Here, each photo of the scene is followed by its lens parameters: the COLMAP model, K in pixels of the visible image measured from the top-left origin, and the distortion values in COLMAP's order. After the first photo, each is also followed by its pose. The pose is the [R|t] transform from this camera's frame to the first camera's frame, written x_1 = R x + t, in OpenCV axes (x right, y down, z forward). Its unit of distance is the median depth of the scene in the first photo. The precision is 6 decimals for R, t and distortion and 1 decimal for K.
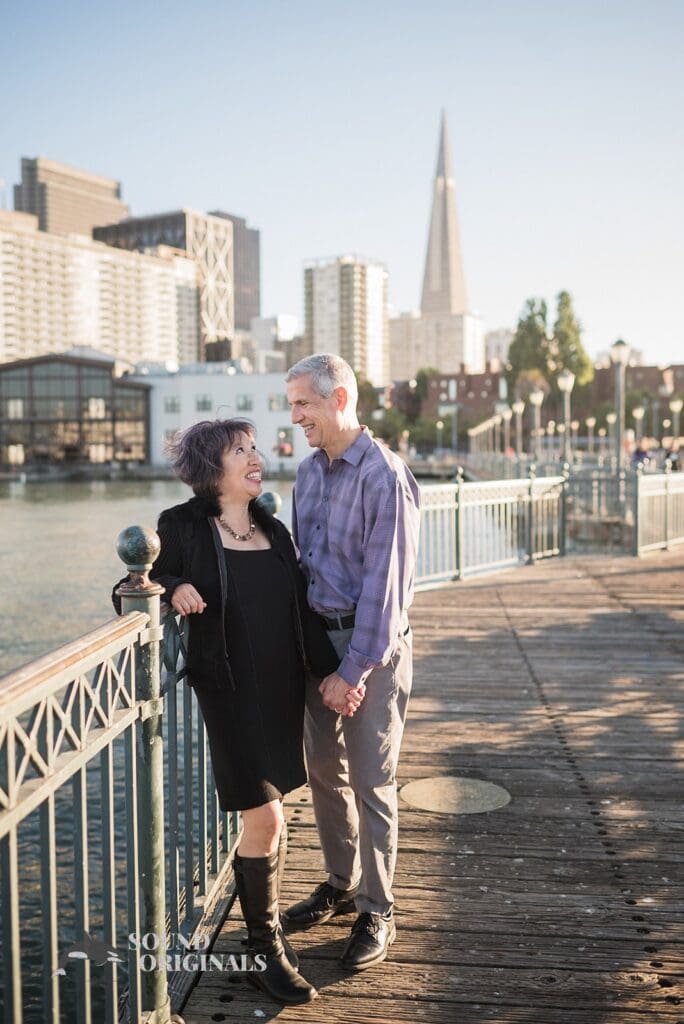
lens RADIAL K [[983.2, 0, 337.7], [0, 983.2, 507.1], [0, 0, 1]] dist [-0.009172, -0.005986]
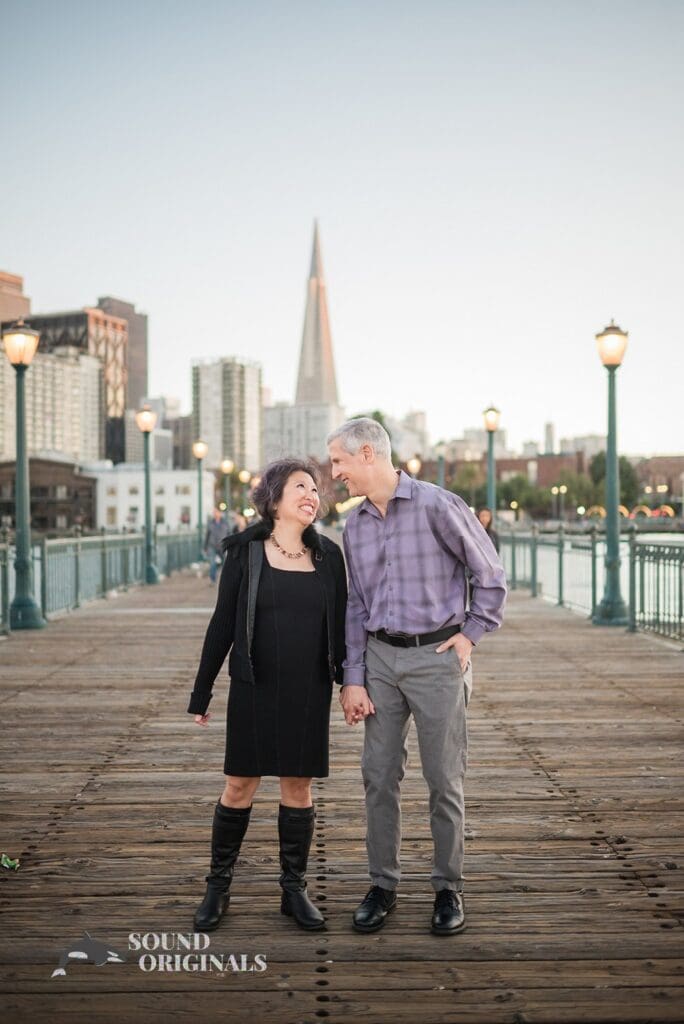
lens RADIAL K [[1142.1, 0, 342.0], [0, 1142.1, 512.0], [0, 0, 1]] dist [-0.006571, -0.007575]
pose [[0.994518, 0.003559, 0.104510, 0.010162], [0.003256, 0.997882, -0.064967, 0.101947], [-0.104519, 0.064951, 0.992400, -1.756890]]
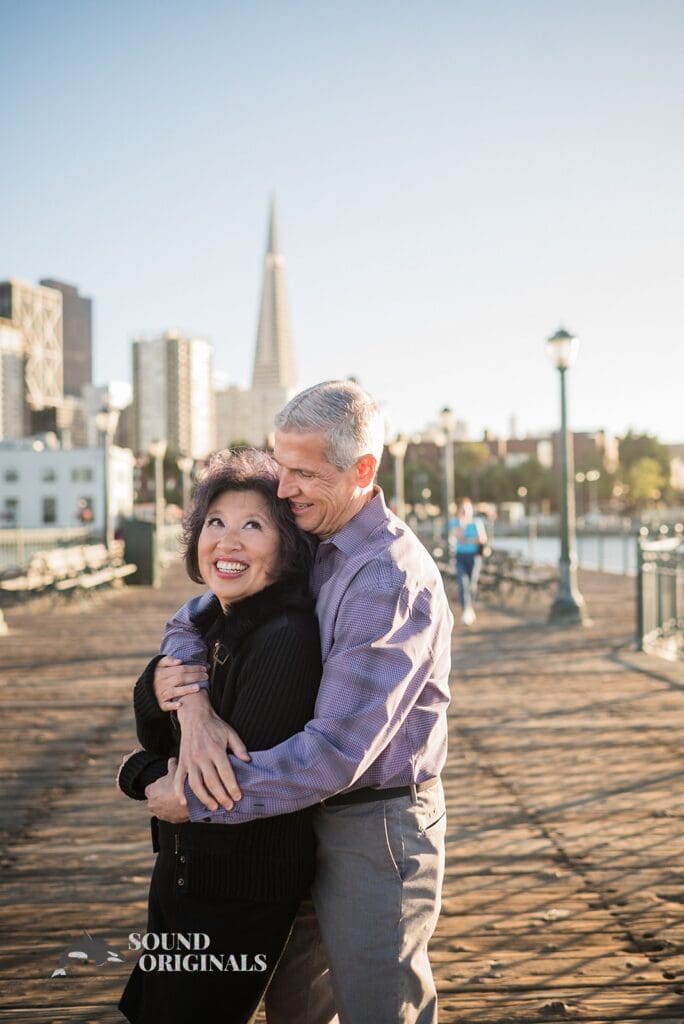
lens RADIAL K [[1030.5, 0, 343.1], [0, 1030.5, 490.5], [0, 0, 1]] dist [0.017975, 0.016180]
pose [[0.989047, 0.004161, 0.147543, 0.129821], [0.008168, 0.996528, -0.082855, 0.024475], [-0.147375, 0.083152, 0.985579, -0.423160]]
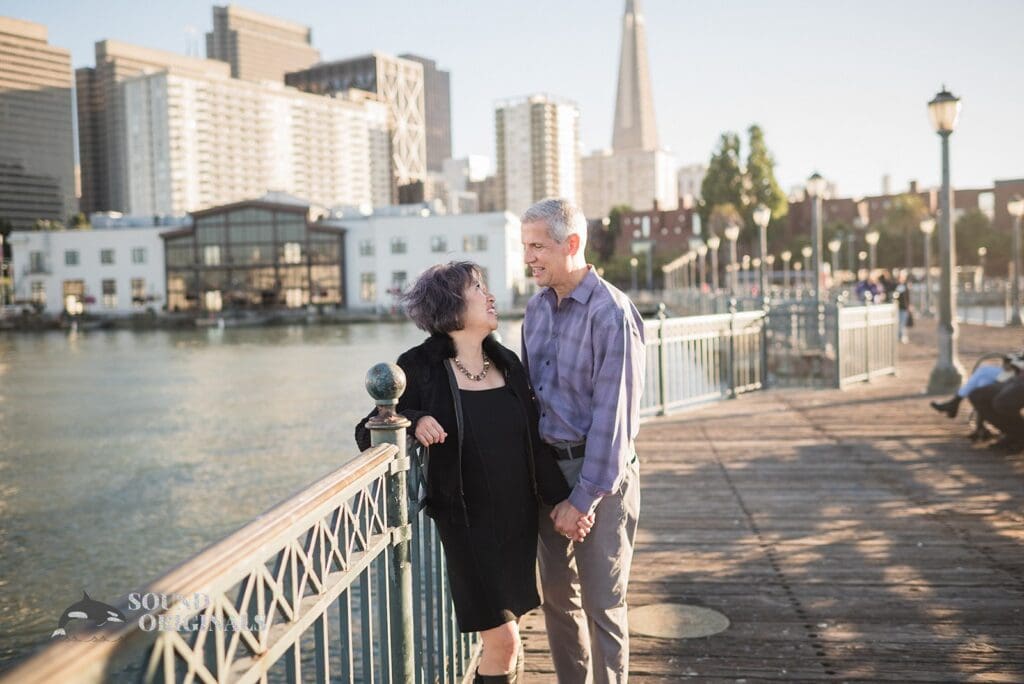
lens RADIAL K [[983.2, 0, 511.4], [0, 983.2, 343.6], [0, 0, 1]] dist [-0.009172, -0.005986]
pose [[0.999571, -0.019663, -0.021691, -0.002207], [0.019596, 0.999803, -0.003289, 0.000195], [0.021752, 0.002862, 0.999759, -0.003258]]
